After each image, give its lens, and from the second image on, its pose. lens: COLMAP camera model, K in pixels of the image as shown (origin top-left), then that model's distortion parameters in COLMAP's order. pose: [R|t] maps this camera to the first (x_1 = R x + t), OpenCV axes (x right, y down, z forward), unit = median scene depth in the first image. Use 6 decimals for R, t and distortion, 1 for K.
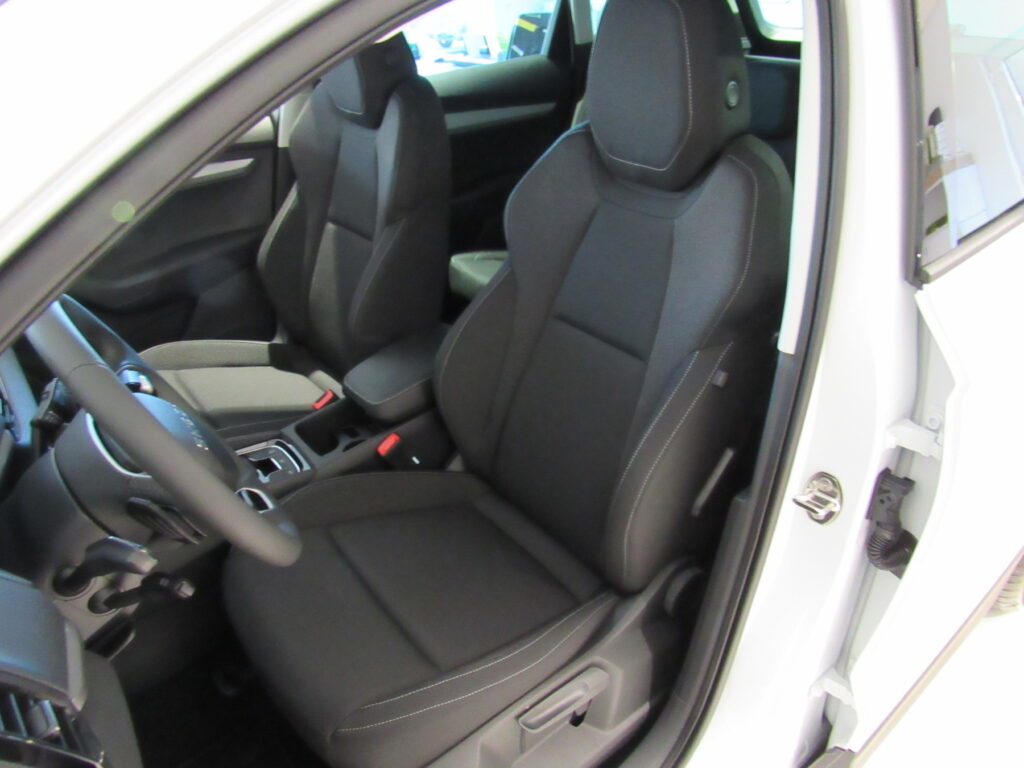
lens RADIAL K [[734.9, 0, 512.0], [0, 734.9, 384.0], [0, 0, 1]] dist [-0.025854, 0.004645]
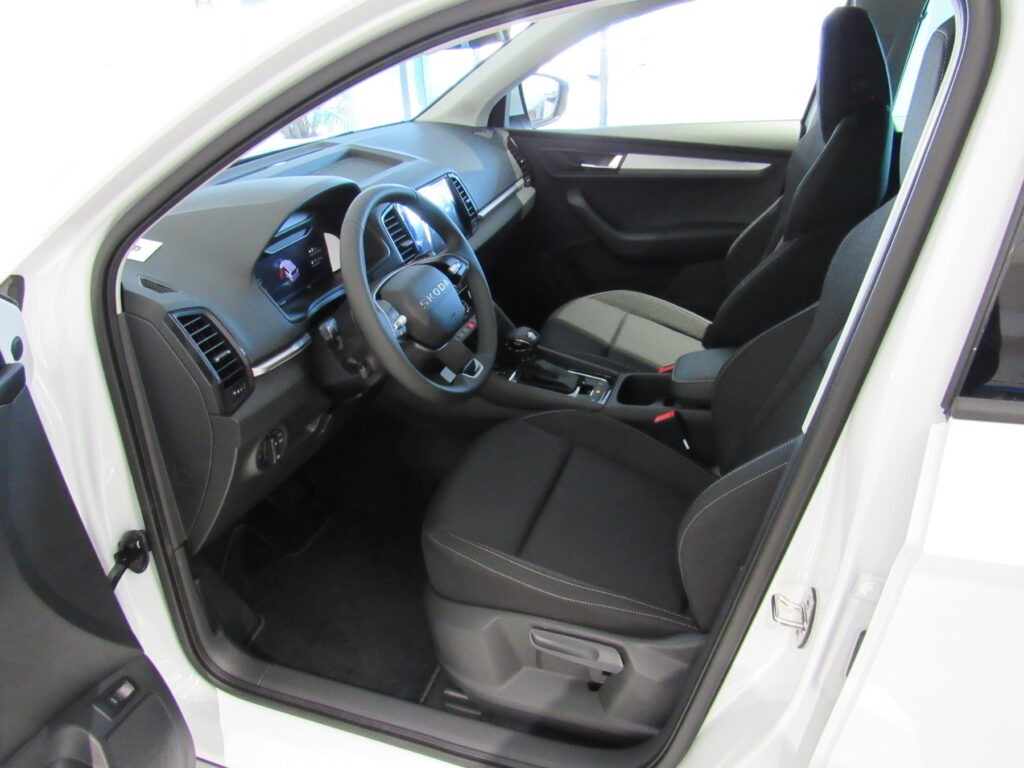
lens RADIAL K [[734.9, 0, 512.0], [0, 734.9, 384.0], [0, 0, 1]] dist [-0.025854, 0.004645]
pose [[0.547031, 0.393472, -0.738876, 0.487583], [-0.406735, 0.896388, 0.176223, -0.061384], [0.731658, 0.204127, 0.650391, 0.090918]]
